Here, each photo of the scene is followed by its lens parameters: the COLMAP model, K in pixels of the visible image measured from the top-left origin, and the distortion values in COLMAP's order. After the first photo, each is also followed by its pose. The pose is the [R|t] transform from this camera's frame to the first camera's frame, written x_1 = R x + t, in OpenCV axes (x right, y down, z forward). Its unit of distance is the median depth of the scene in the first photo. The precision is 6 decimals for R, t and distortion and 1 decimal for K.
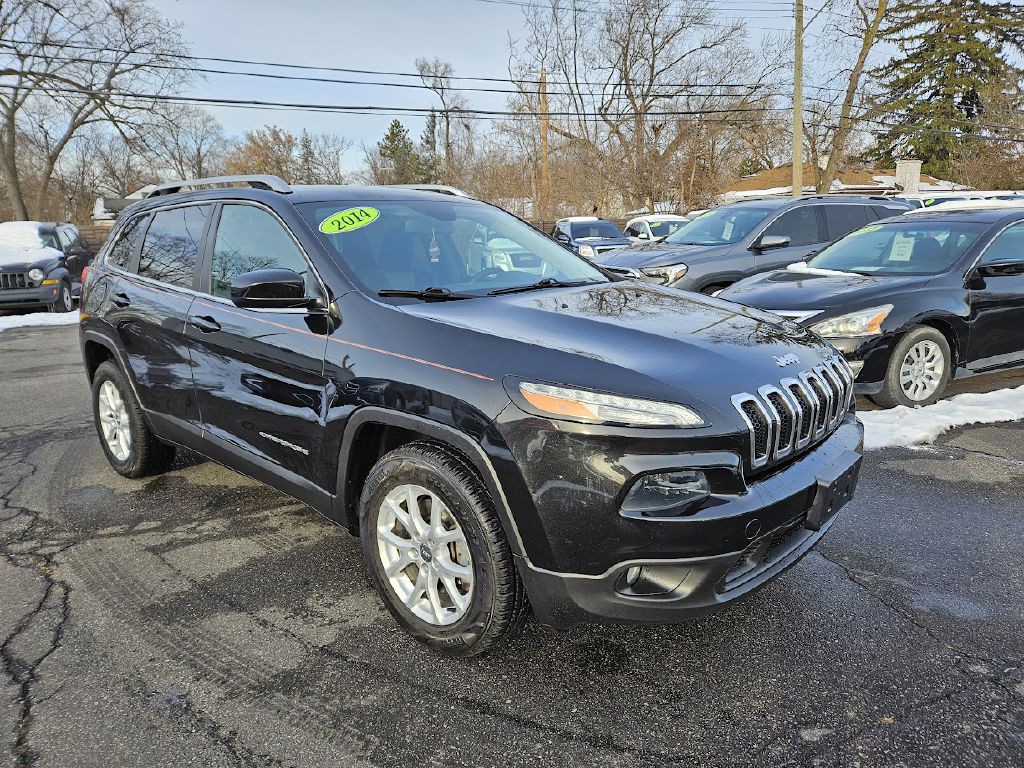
lens RADIAL K [[683.1, 0, 517.9], [0, 683.1, 382.6], [0, 0, 1]] dist [0.065437, -0.048446]
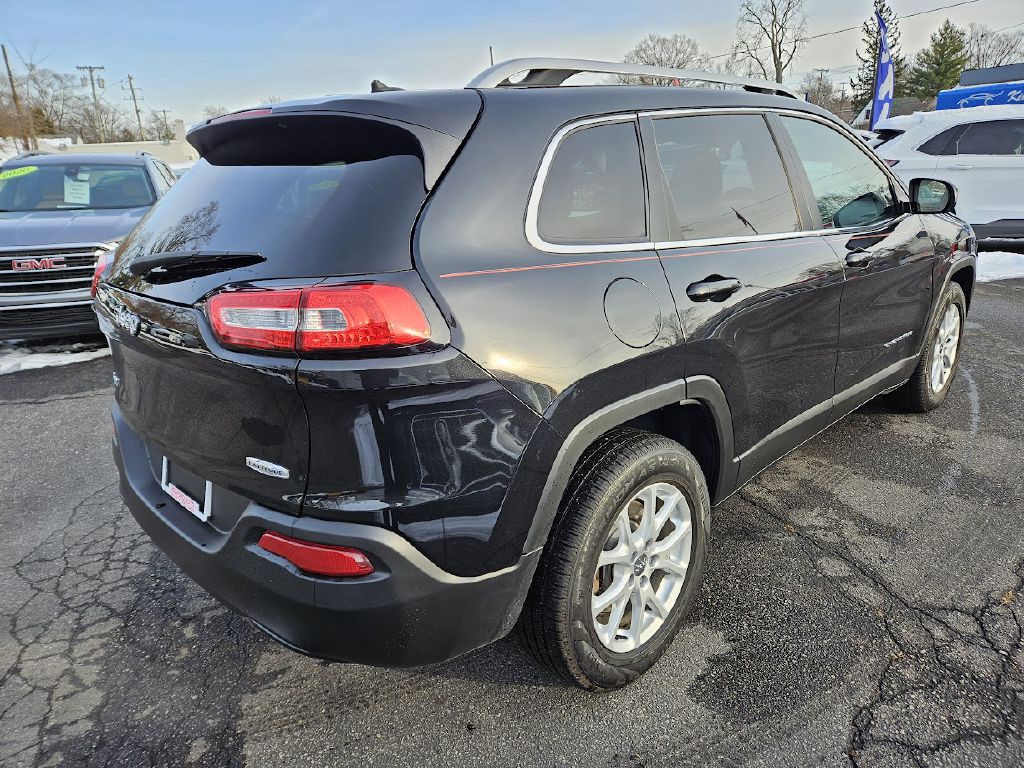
lens RADIAL K [[683.1, 0, 516.9], [0, 683.1, 378.0], [0, 0, 1]] dist [0.065437, -0.048446]
pose [[0.059396, -0.284092, 0.956955, -0.084970], [0.265672, 0.928572, 0.259176, -0.017826], [-0.962232, 0.238843, 0.130629, 0.084568]]
